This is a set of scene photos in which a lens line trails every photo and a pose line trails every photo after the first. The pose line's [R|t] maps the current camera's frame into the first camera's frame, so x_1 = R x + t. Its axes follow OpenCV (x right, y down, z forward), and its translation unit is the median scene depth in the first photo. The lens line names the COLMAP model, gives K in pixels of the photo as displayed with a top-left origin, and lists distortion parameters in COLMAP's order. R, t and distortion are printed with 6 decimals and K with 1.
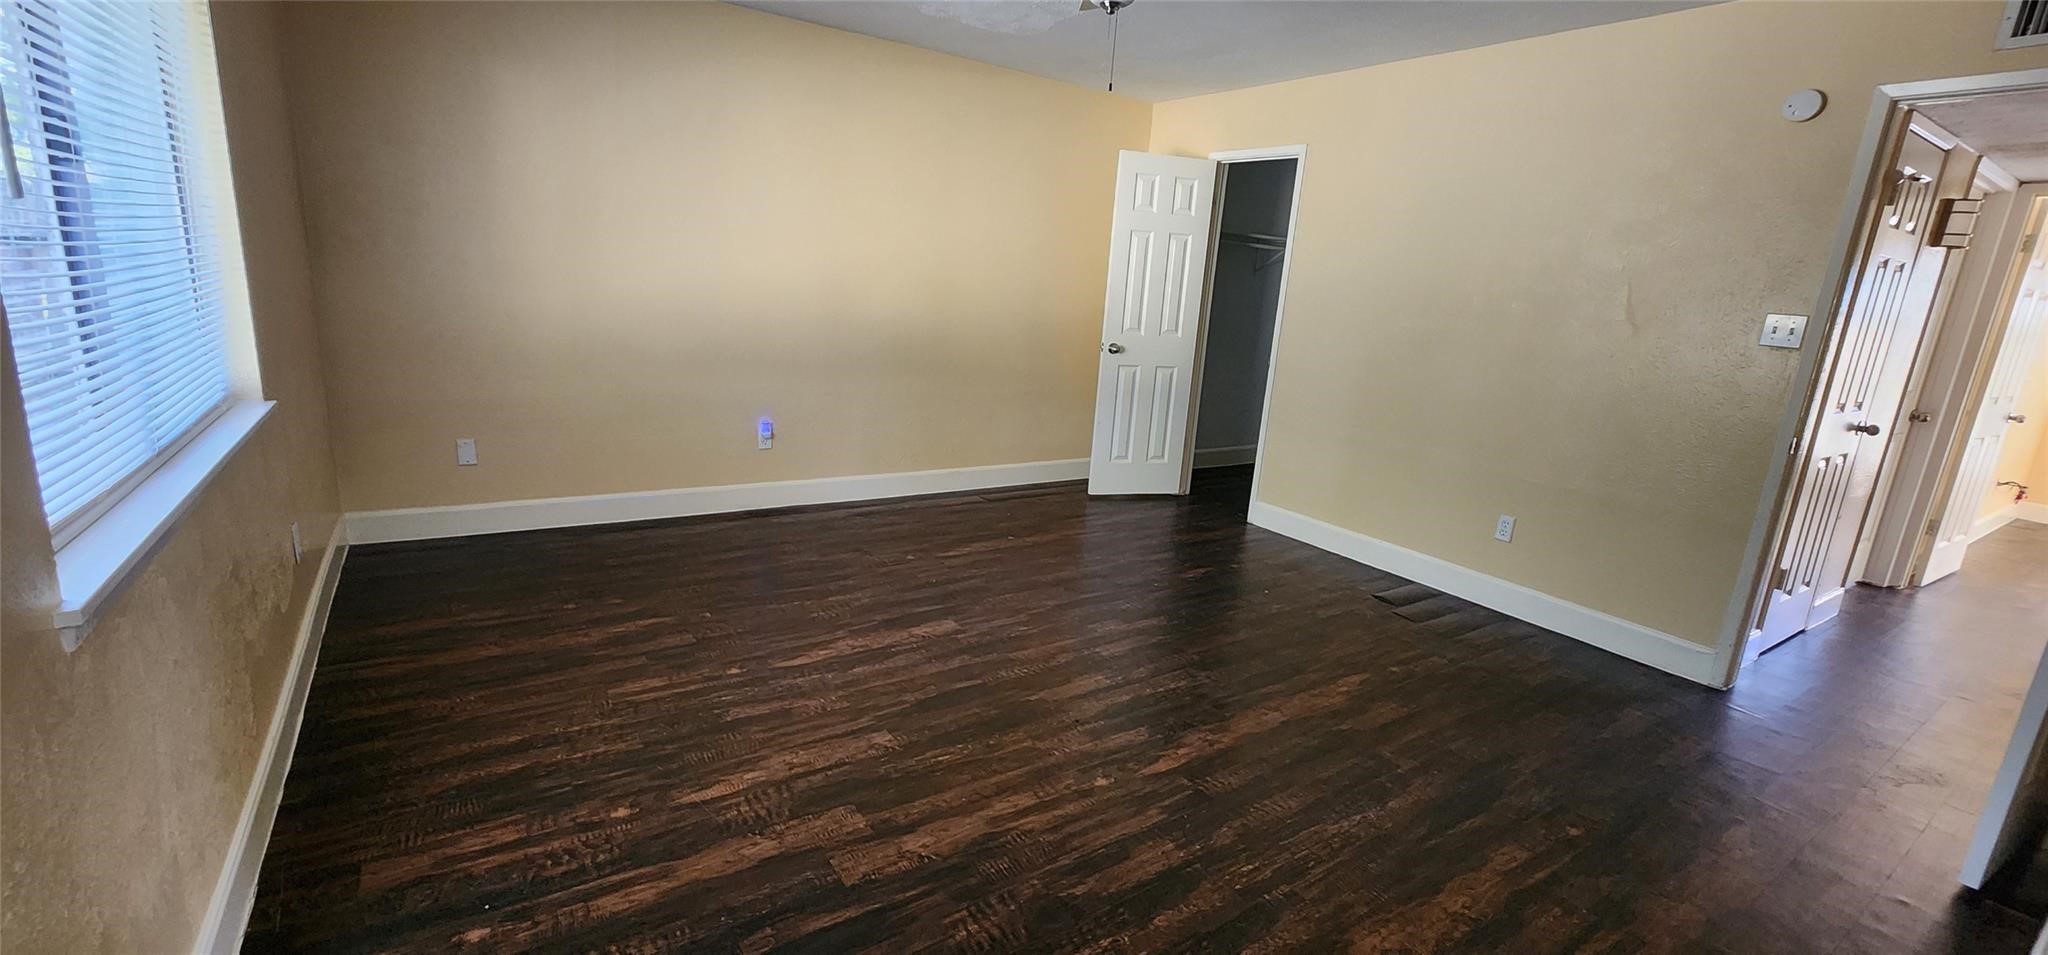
lens RADIAL K [[835.5, 0, 1026.0], [0, 835.5, 467.9], [0, 0, 1]] dist [-0.000055, 0.000455]
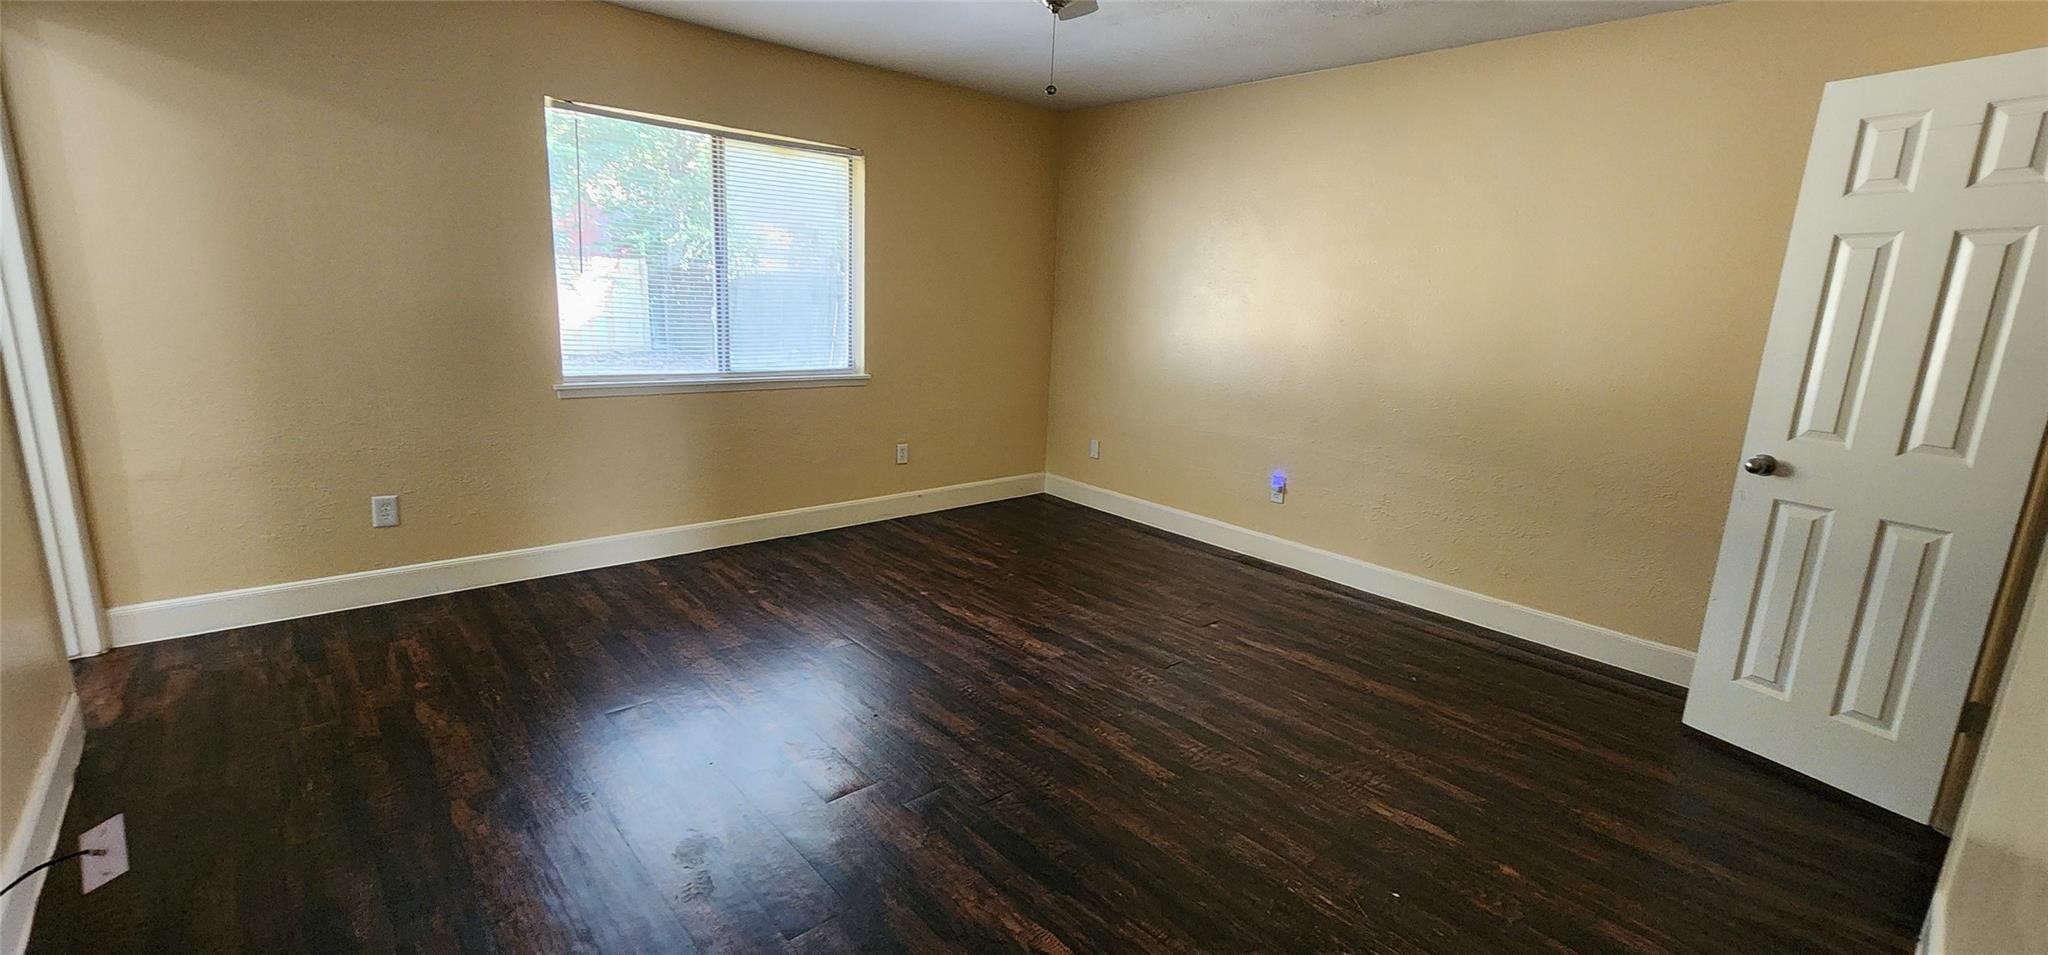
lens RADIAL K [[835.5, 0, 1026.0], [0, 835.5, 467.9], [0, 0, 1]] dist [-0.000055, 0.000455]
pose [[0.150643, 0.141150, -0.978460, 0.696831], [-0.258653, 0.960905, 0.098796, -0.094689], [0.954152, 0.238198, 0.181263, 0.601441]]
